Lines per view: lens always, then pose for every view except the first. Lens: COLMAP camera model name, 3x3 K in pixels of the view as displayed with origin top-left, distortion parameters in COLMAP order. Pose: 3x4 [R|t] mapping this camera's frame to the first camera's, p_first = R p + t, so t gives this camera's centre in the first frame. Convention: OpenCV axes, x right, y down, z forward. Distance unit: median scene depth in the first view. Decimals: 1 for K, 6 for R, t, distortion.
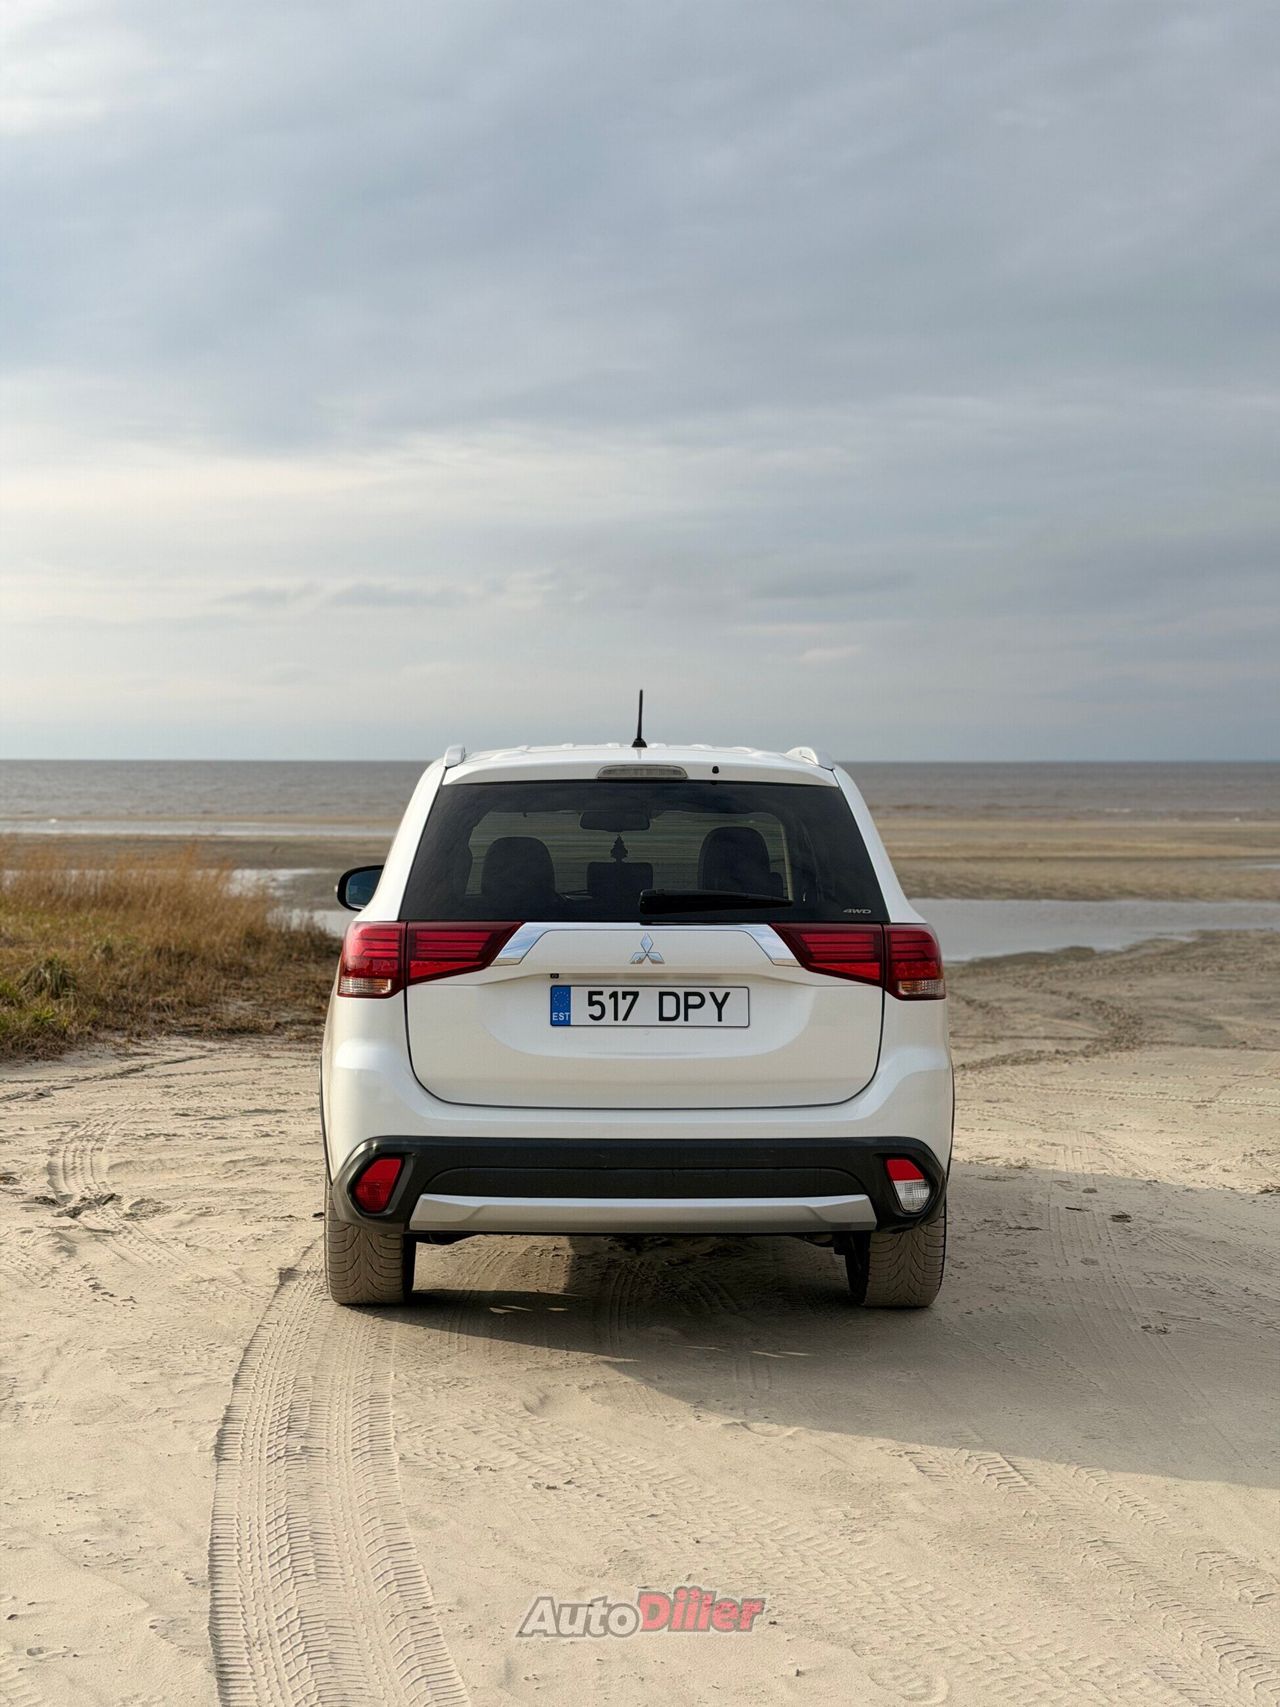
lens RADIAL K [[2364.2, 0, 640.0], [0, 2364.2, 853.5], [0, 0, 1]] dist [0.207310, -0.412396]
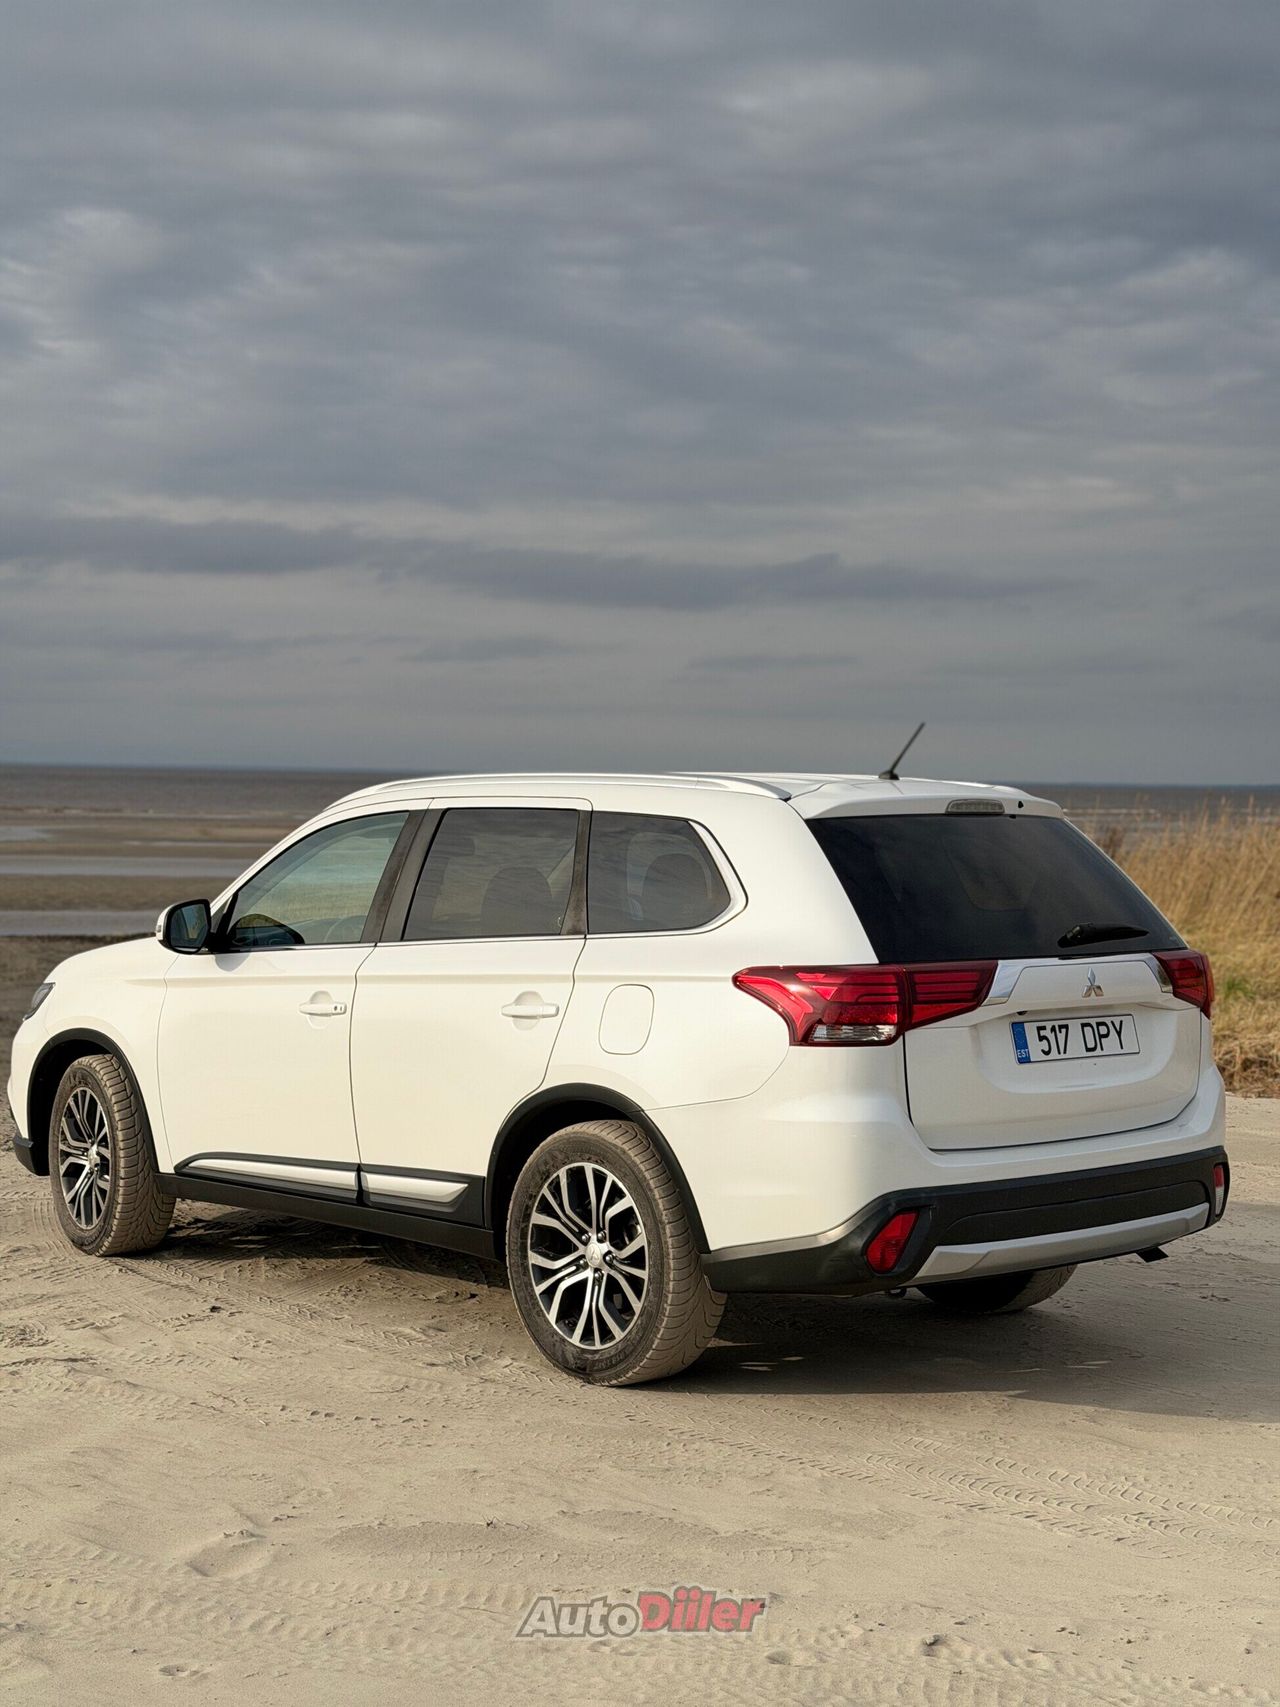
lens RADIAL K [[2364.2, 0, 640.0], [0, 2364.2, 853.5], [0, 0, 1]] dist [0.207310, -0.412396]
pose [[0.779278, -0.011204, 0.626578, -0.782143], [0.013673, 0.999906, 0.000874, -0.018190], [-0.626529, 0.007886, 0.779358, 0.319609]]
